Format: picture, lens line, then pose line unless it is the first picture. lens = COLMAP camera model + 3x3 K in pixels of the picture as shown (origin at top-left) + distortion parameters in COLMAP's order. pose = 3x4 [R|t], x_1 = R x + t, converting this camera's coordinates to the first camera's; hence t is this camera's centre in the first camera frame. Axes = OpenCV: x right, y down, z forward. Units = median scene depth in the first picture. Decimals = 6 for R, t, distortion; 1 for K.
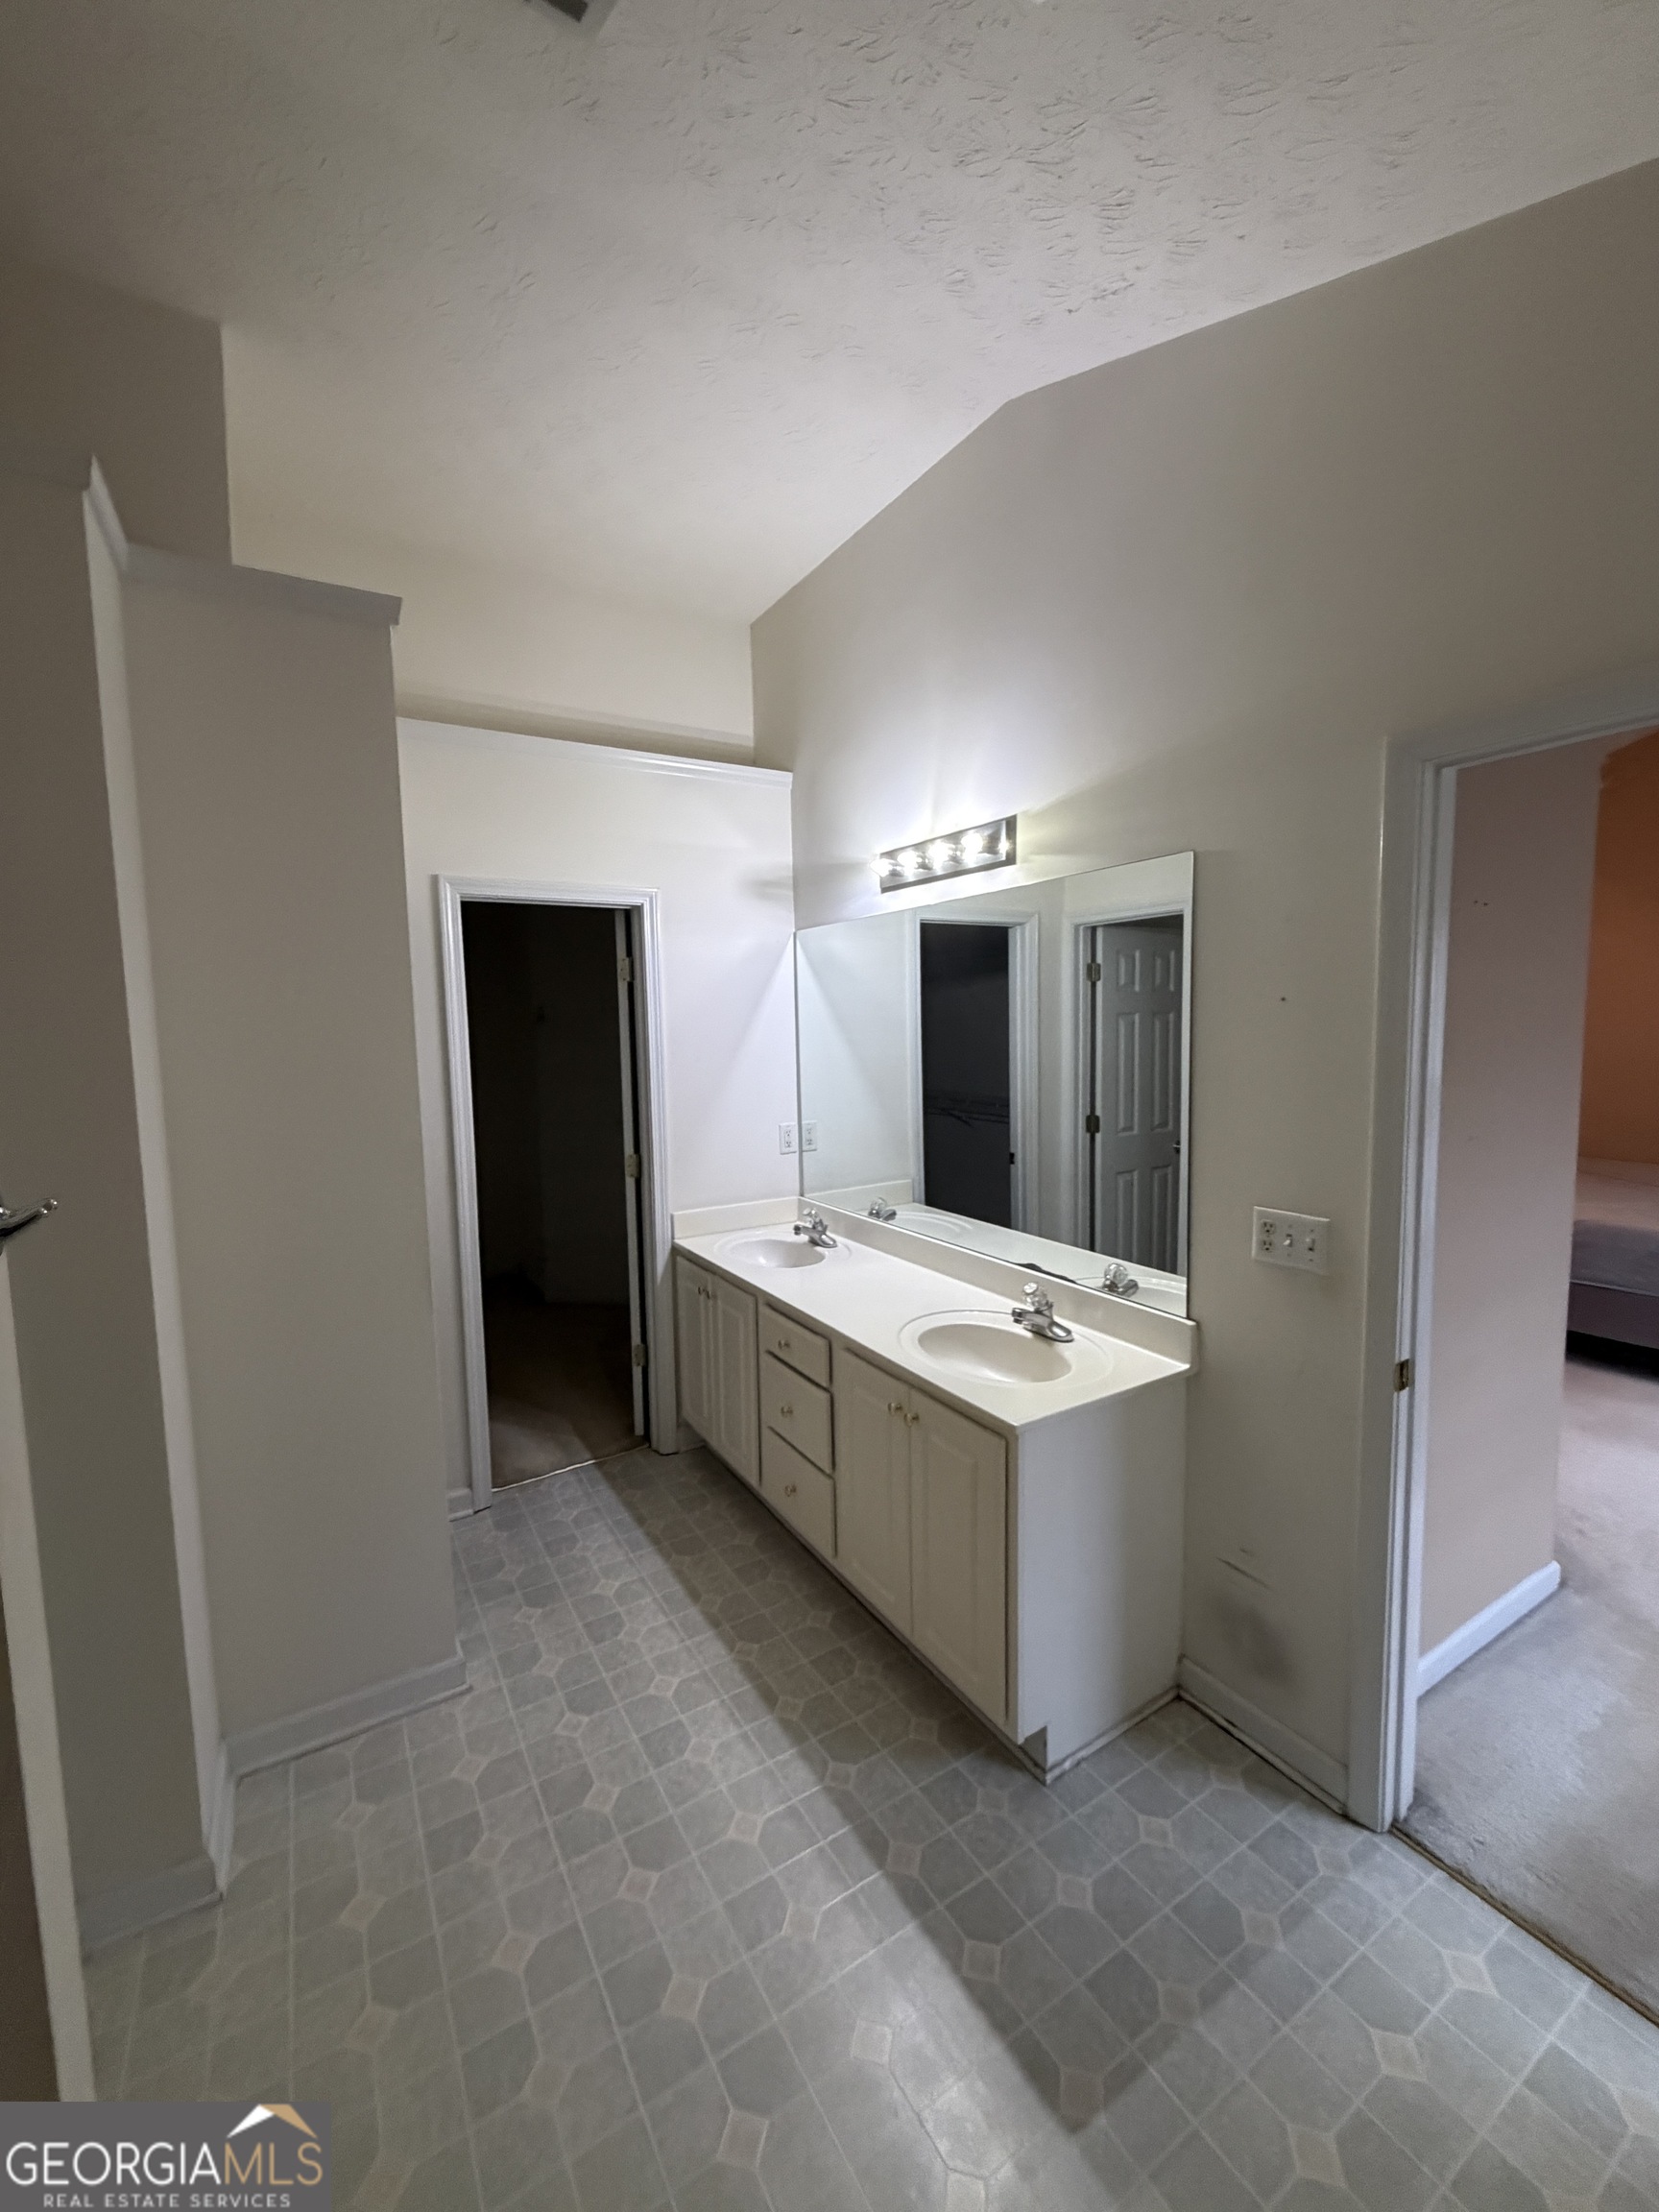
lens RADIAL K [[881.4, 0, 833.8], [0, 881.4, 1098.4], [0, 0, 1]] dist [-0.001057, 0.000381]
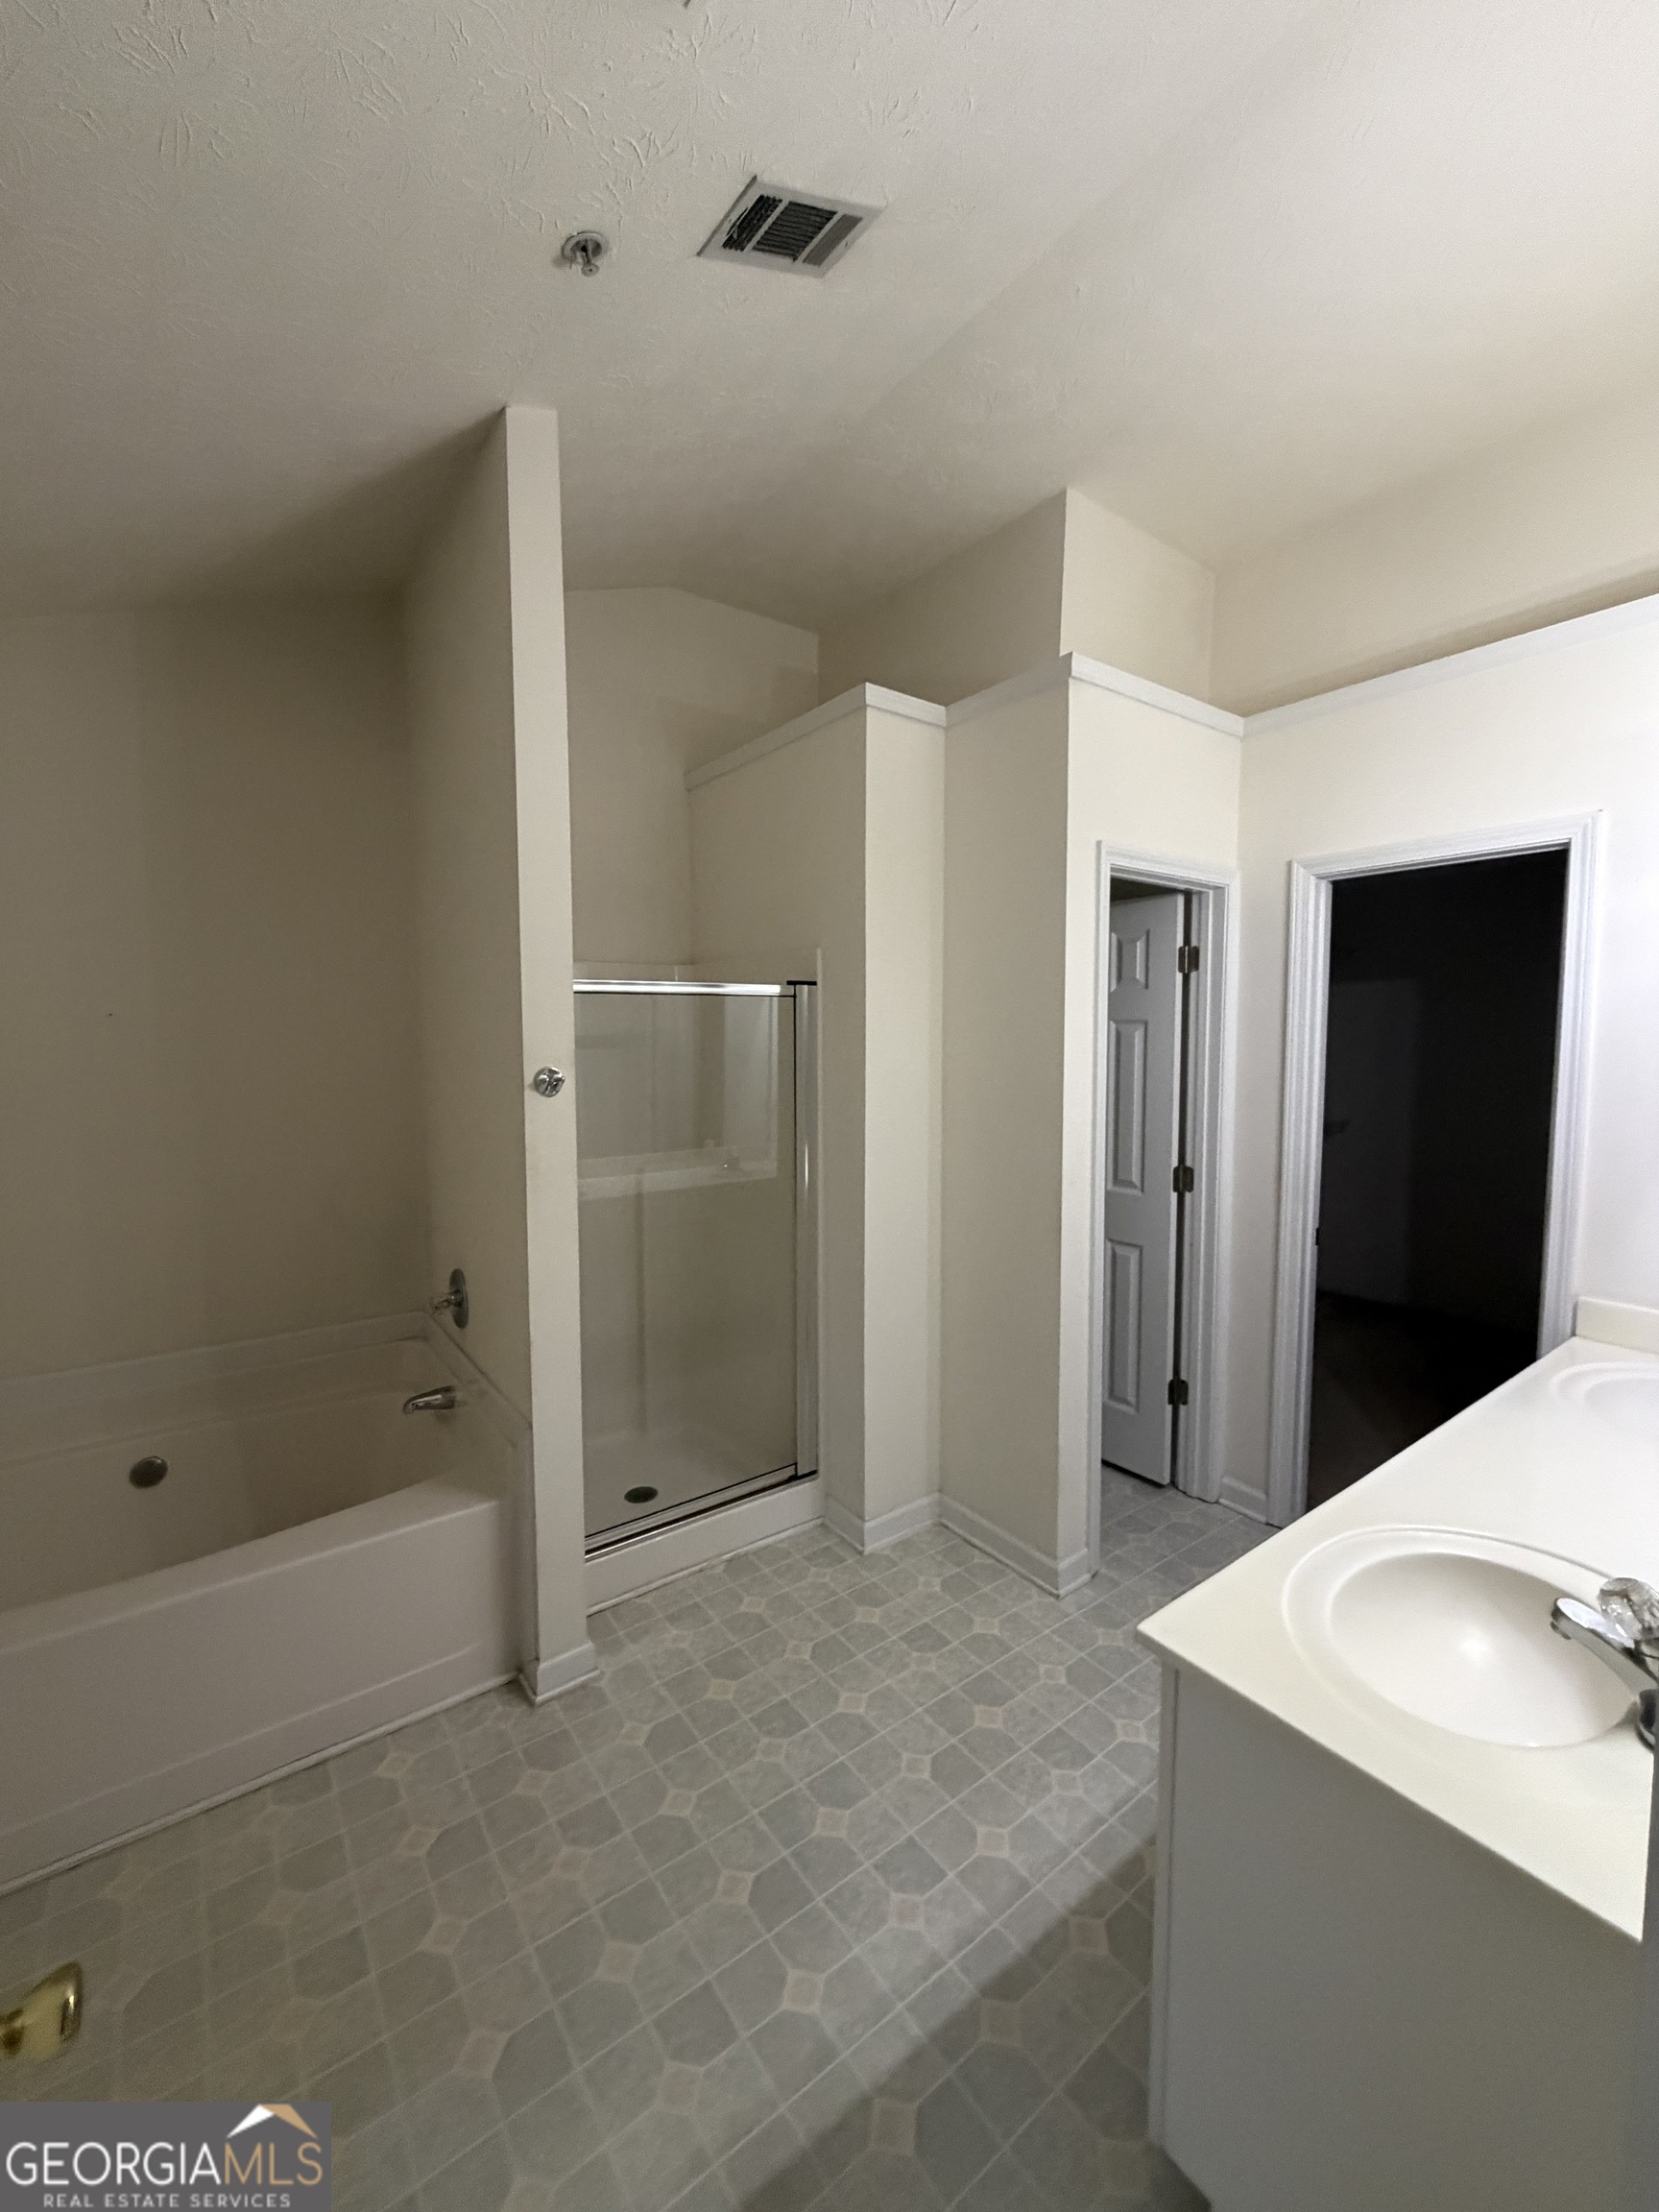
lens RADIAL K [[881.4, 0, 835.8], [0, 881.4, 1102.8], [0, 0, 1]] dist [-0.001057, 0.000381]
pose [[0.096701, 0.095976, -0.990675, 0.735805], [-0.091173, 0.992009, 0.087206, -0.041562], [0.991129, 0.081890, 0.104679, 0.641767]]
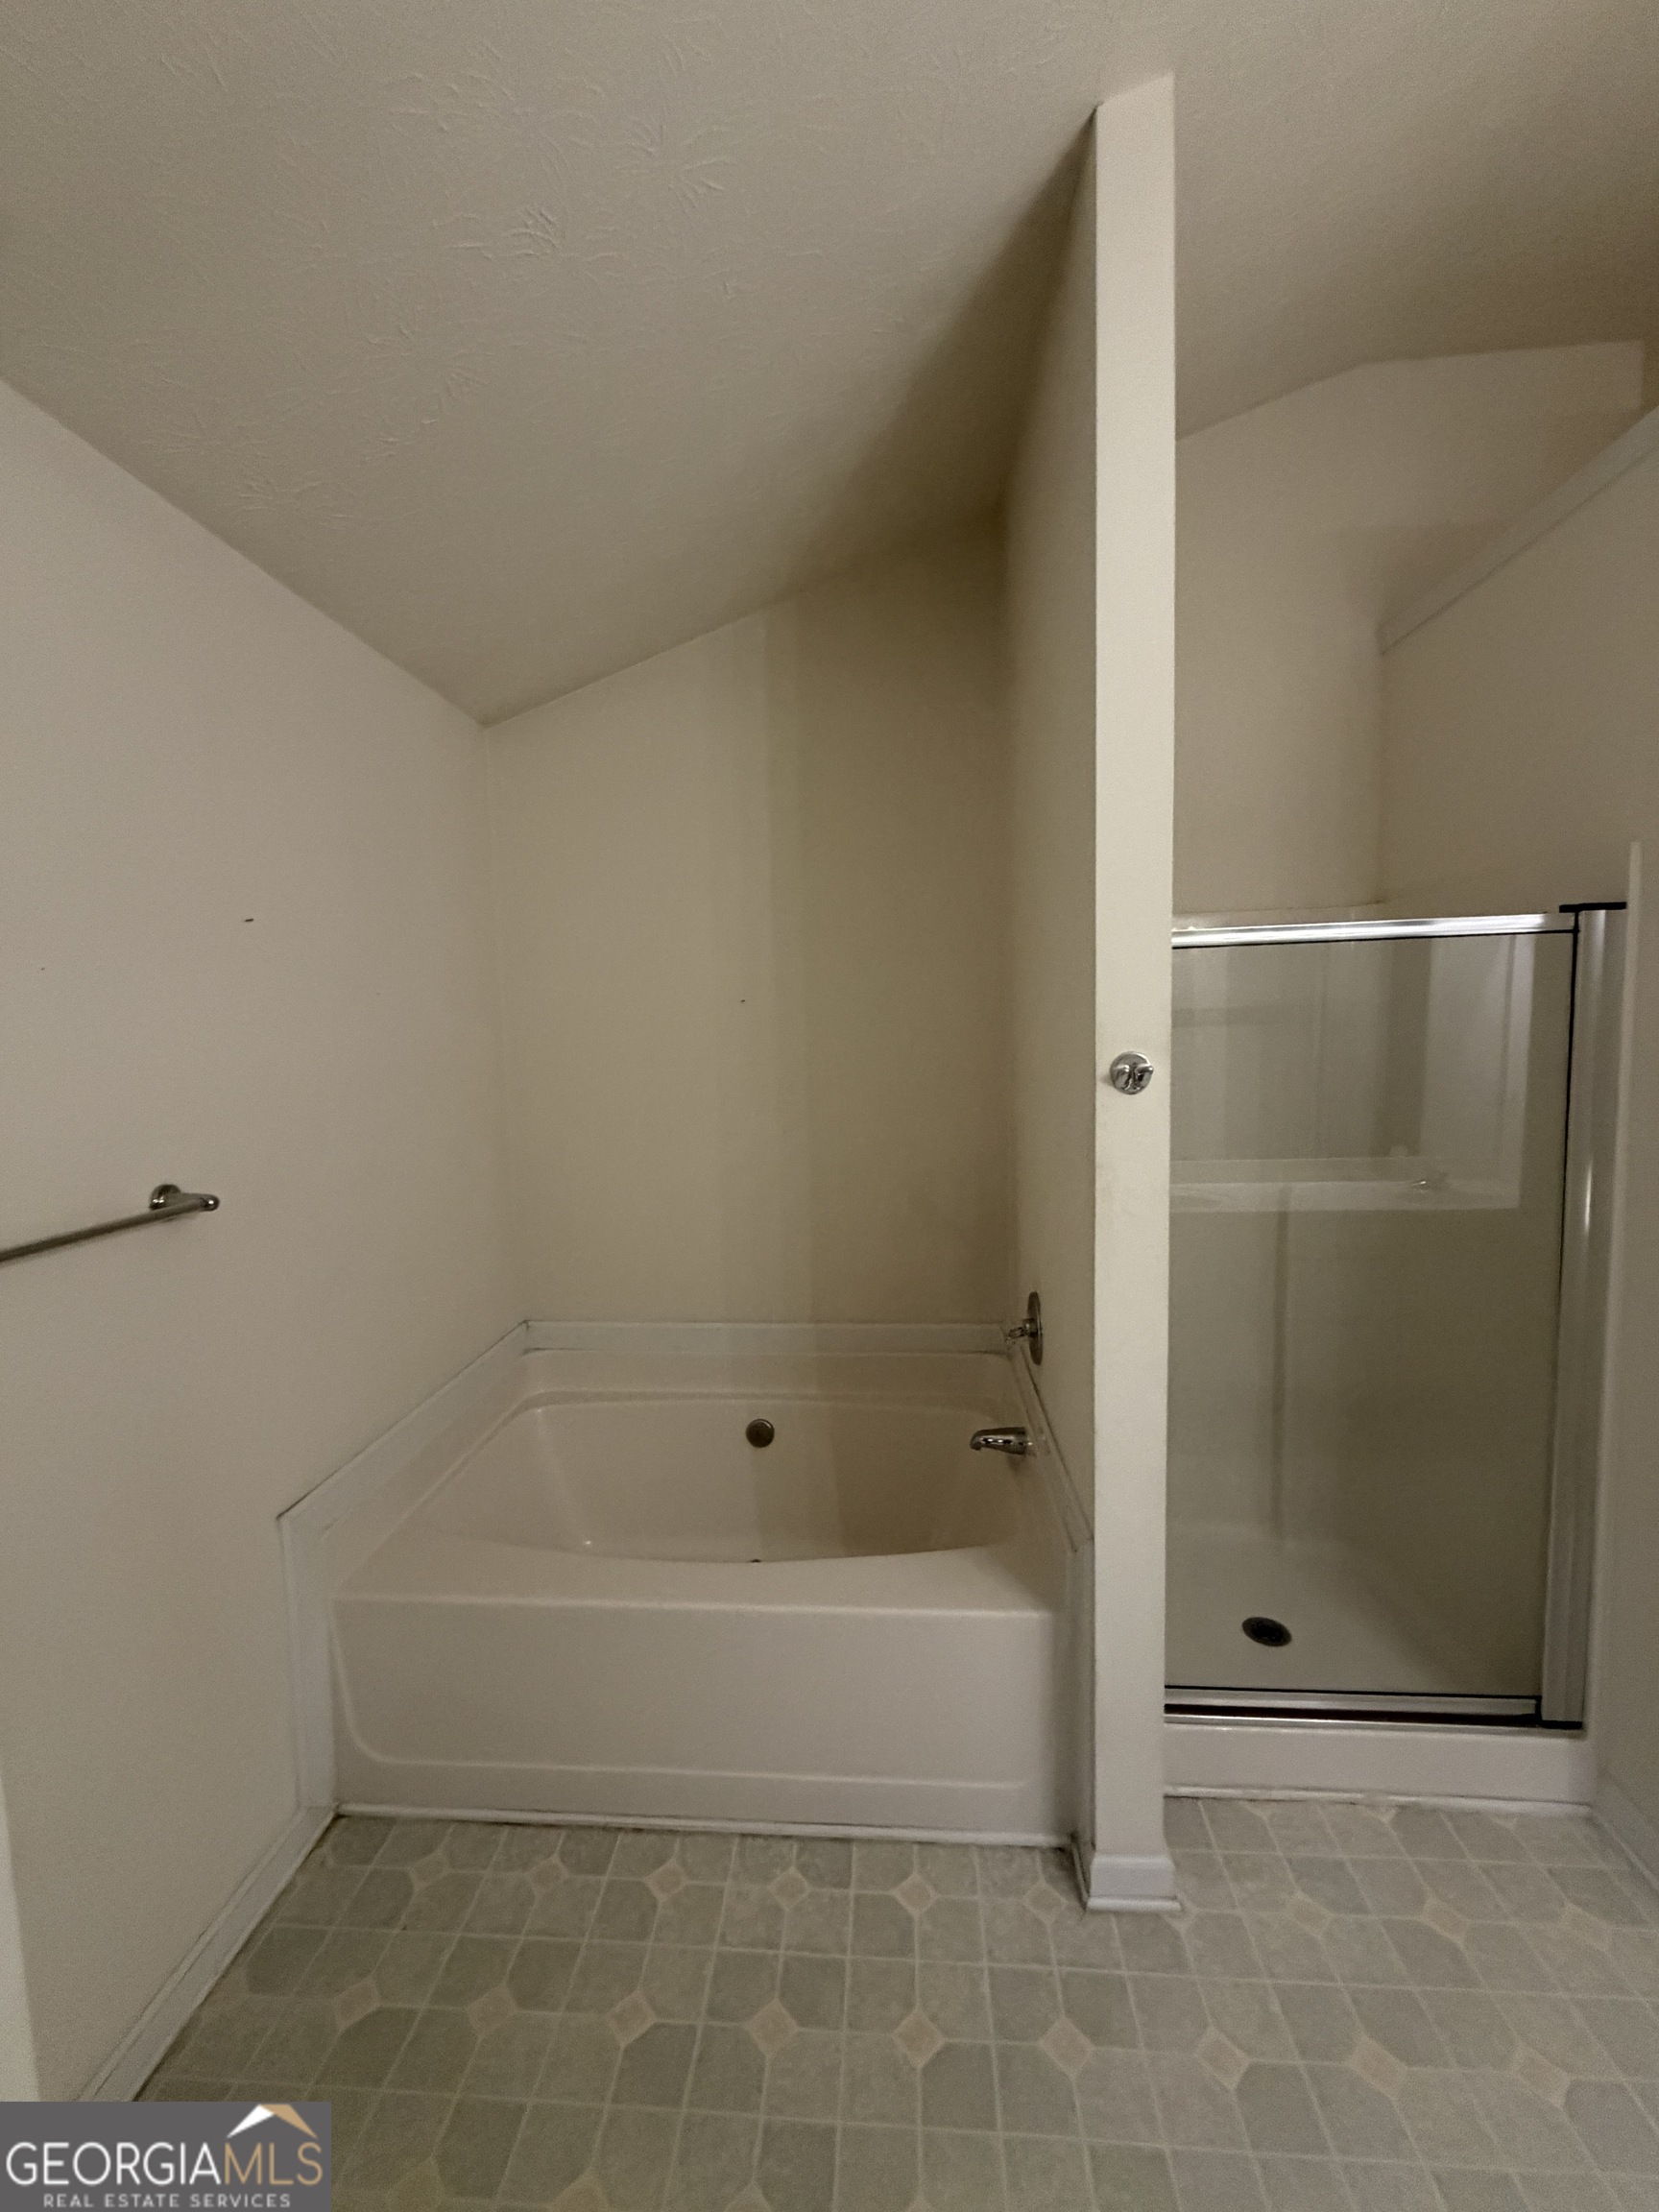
lens RADIAL K [[881.4, 0, 833.3], [0, 881.4, 1095.4], [0, 0, 1]] dist [-0.001057, 0.000381]
pose [[-0.581140, 0.102004, -0.807386, 0.396933], [-0.036356, 0.987869, 0.150974, -0.028514], [0.812991, 0.117090, -0.570382, 0.633792]]
